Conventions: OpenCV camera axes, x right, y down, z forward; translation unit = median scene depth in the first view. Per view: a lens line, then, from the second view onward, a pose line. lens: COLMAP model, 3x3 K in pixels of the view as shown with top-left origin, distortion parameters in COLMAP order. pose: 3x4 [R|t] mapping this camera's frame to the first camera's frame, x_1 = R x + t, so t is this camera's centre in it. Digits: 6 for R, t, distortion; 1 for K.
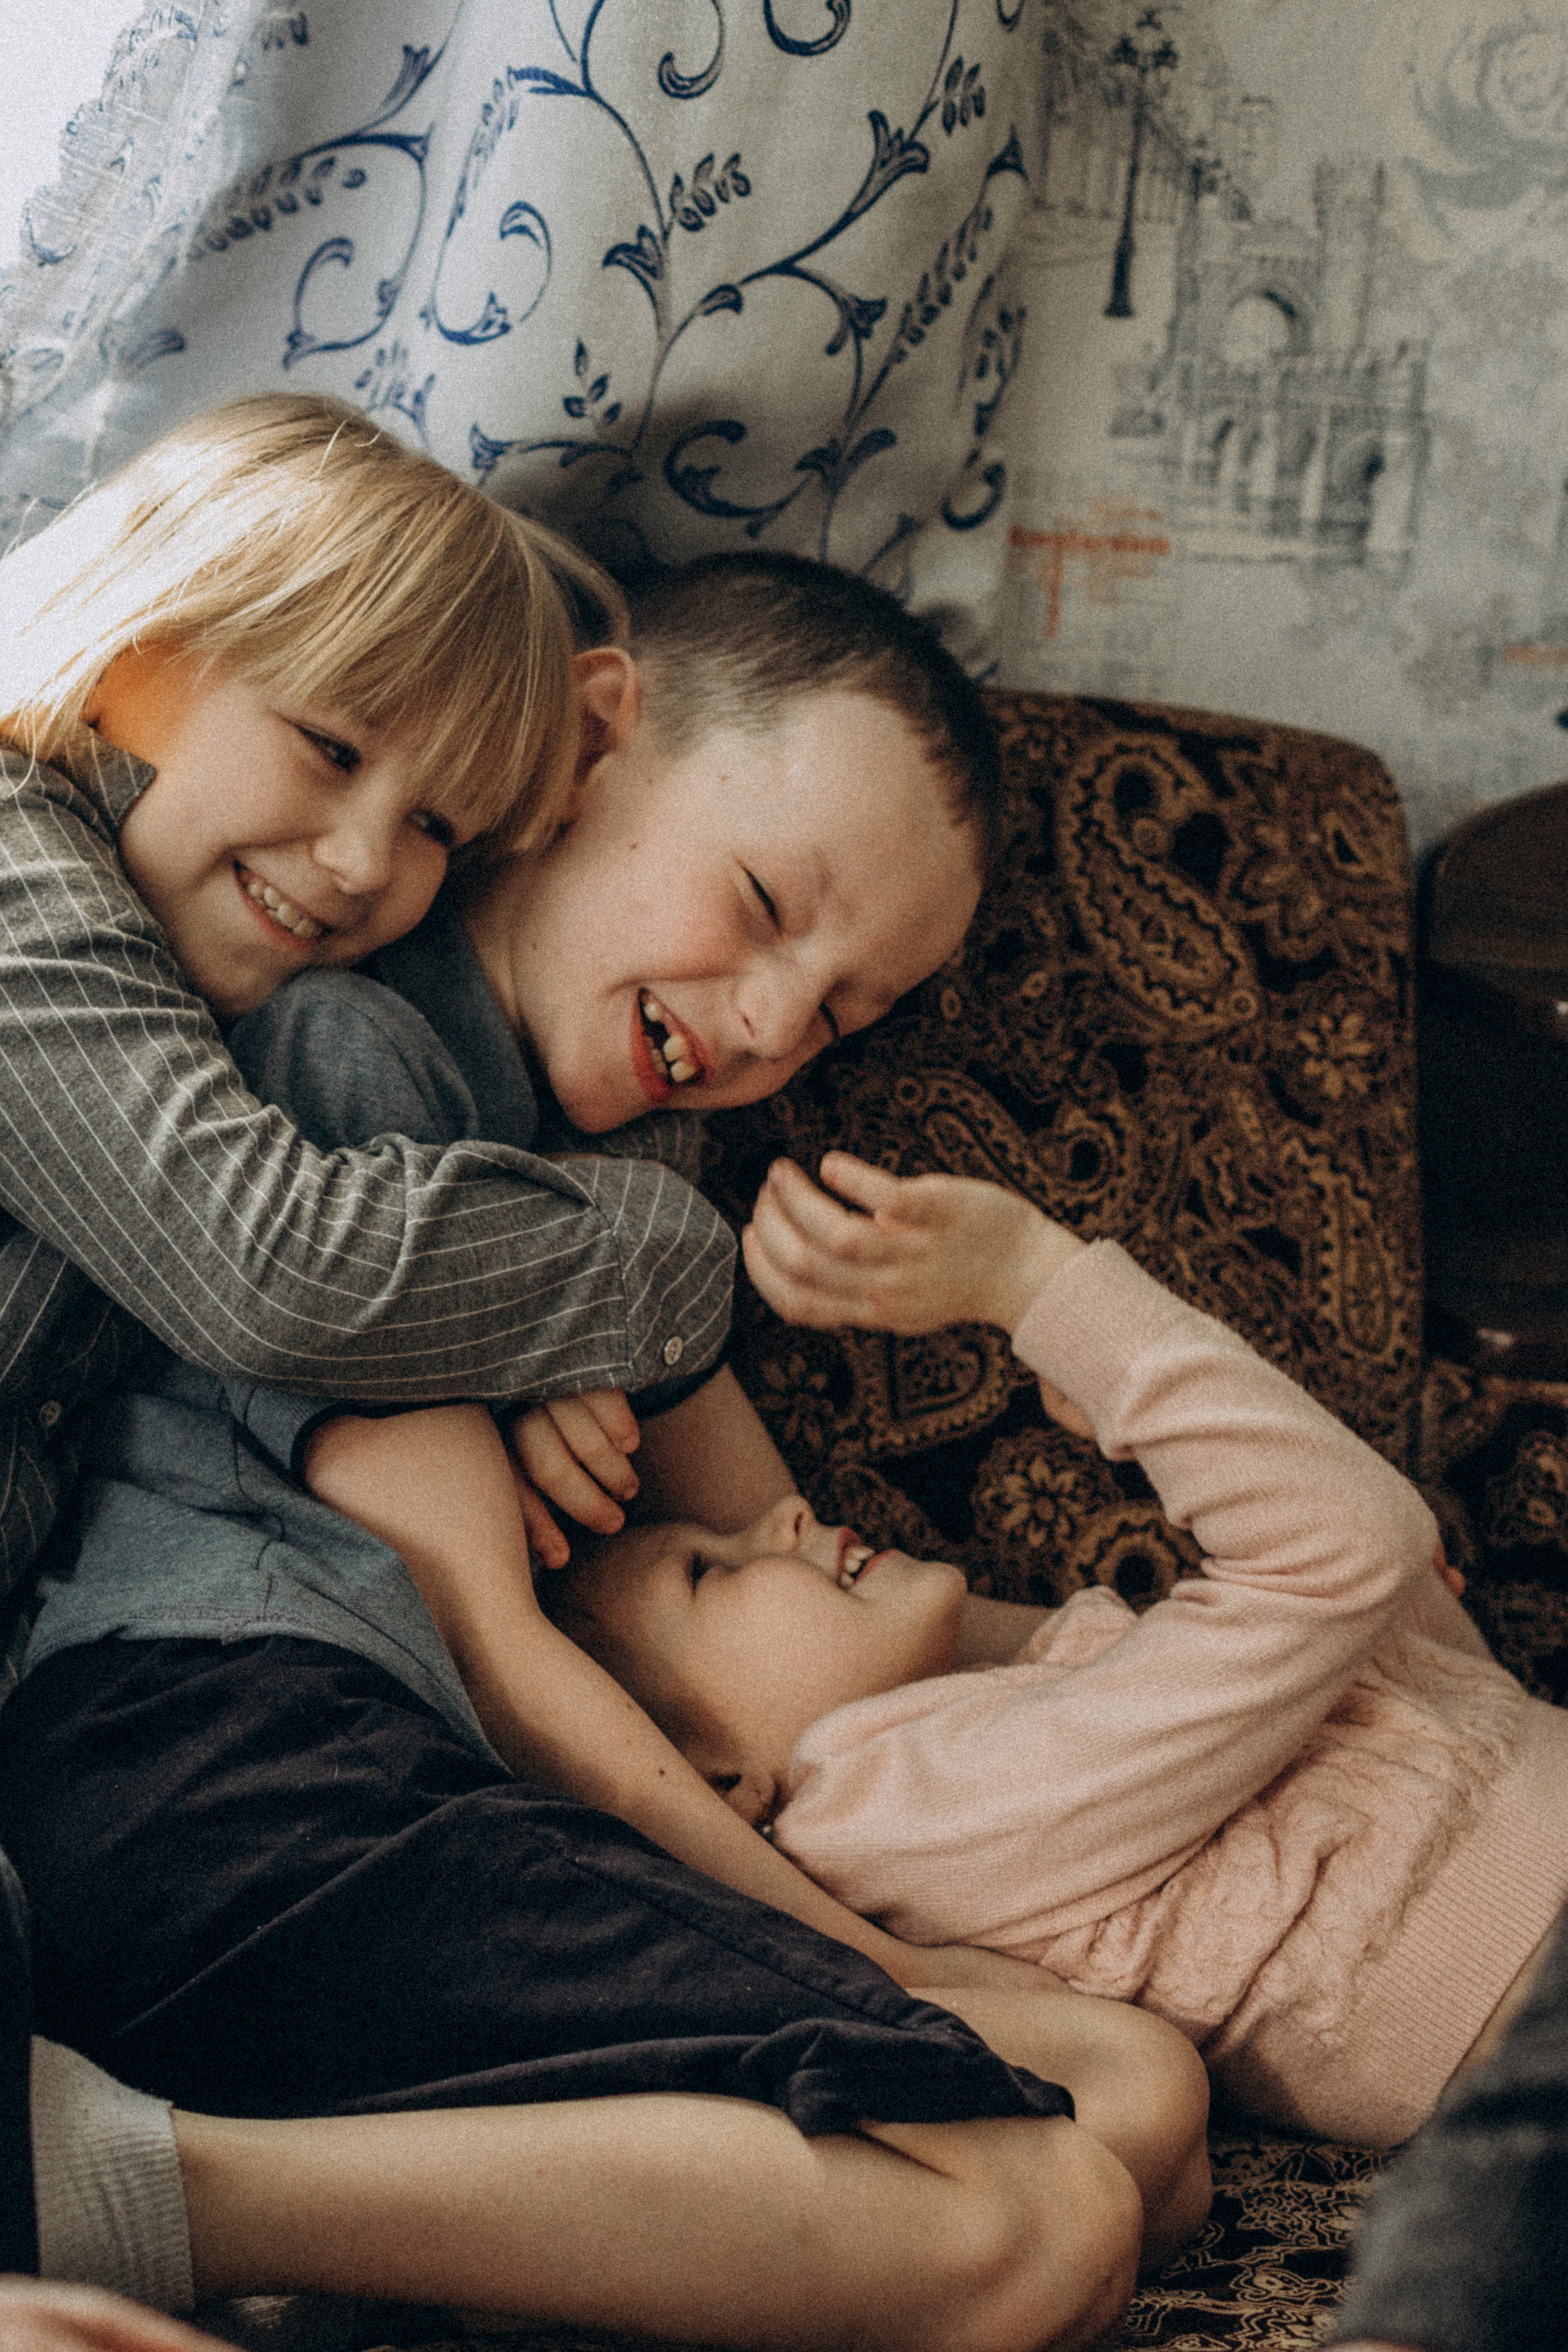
lens RADIAL K [[4666.4, 0, 783.4], [0, 4666.4, 1177.8], [0, 0, 1]] dist [-0.079286, 0.000000]
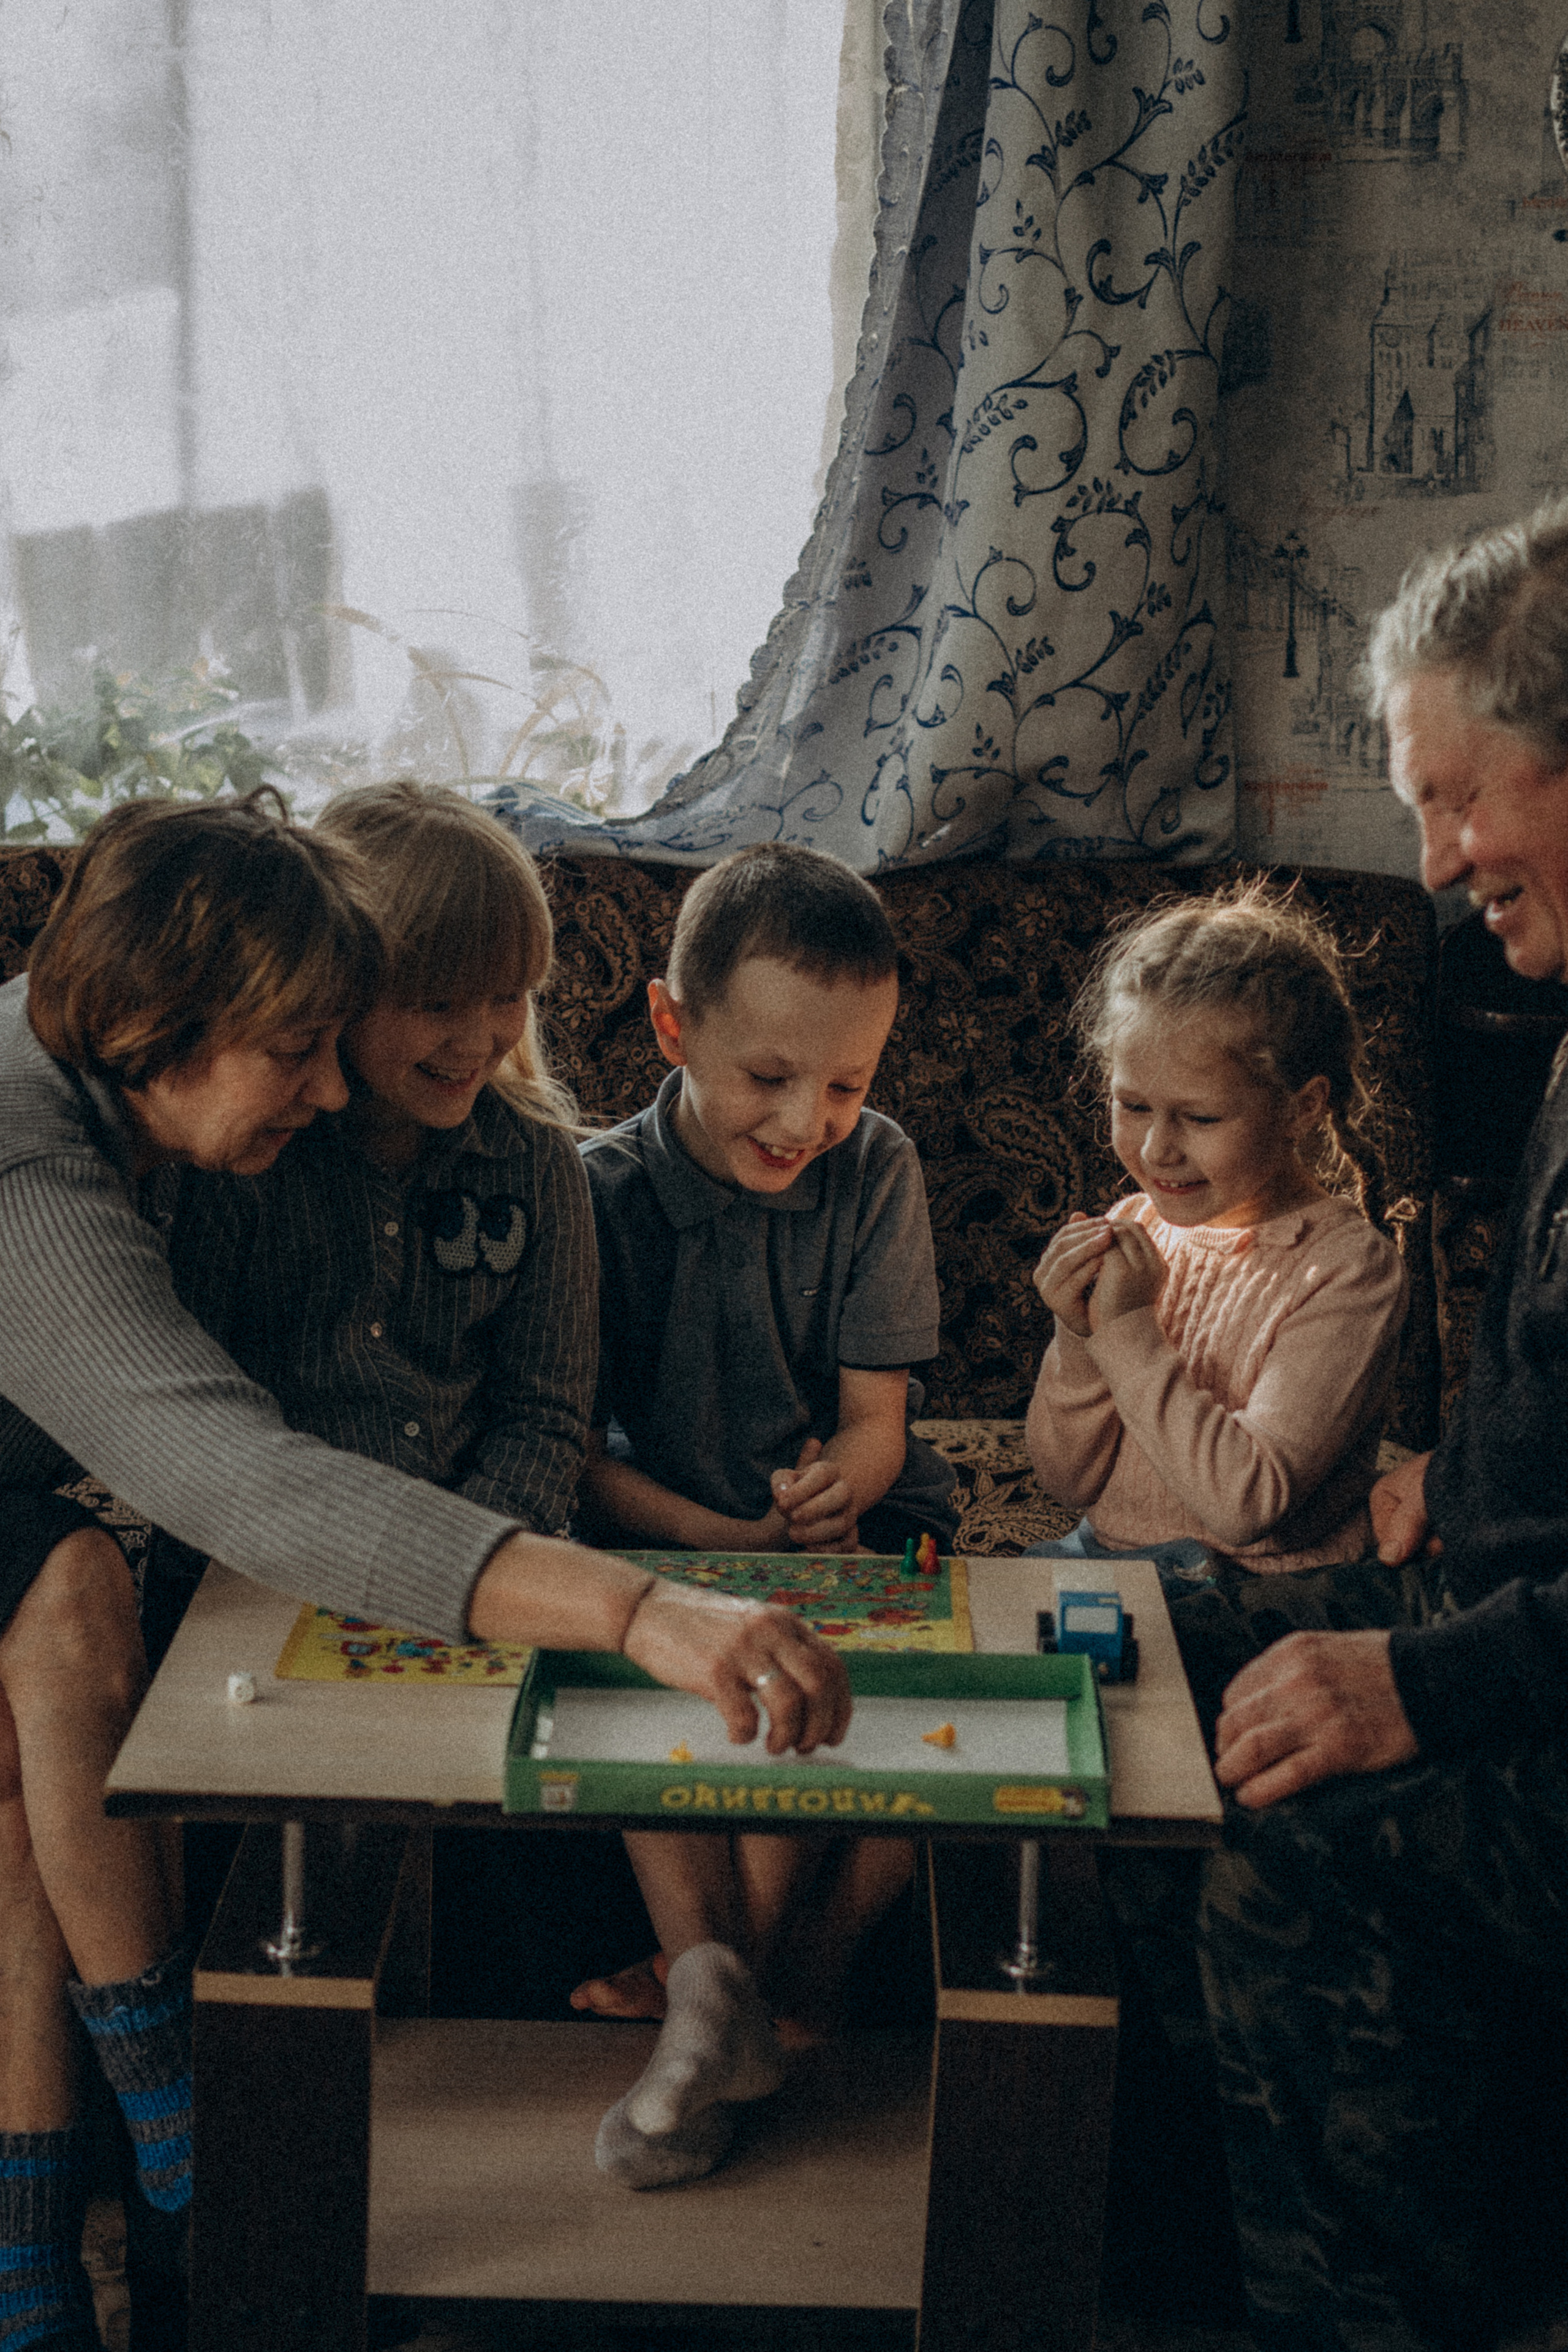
lens RADIAL K [[4666.4, 0, 784.7], [0, 4666.4, 1177.1], [0, 0, 1]] dist [-0.079286, 0.000000]
pose [[0.961017, -0.014667, -0.276100, 0.461136], [0.013086, 0.999886, -0.007568, 0.052026], [0.276179, 0.003660, 0.961099, -1.128771]]
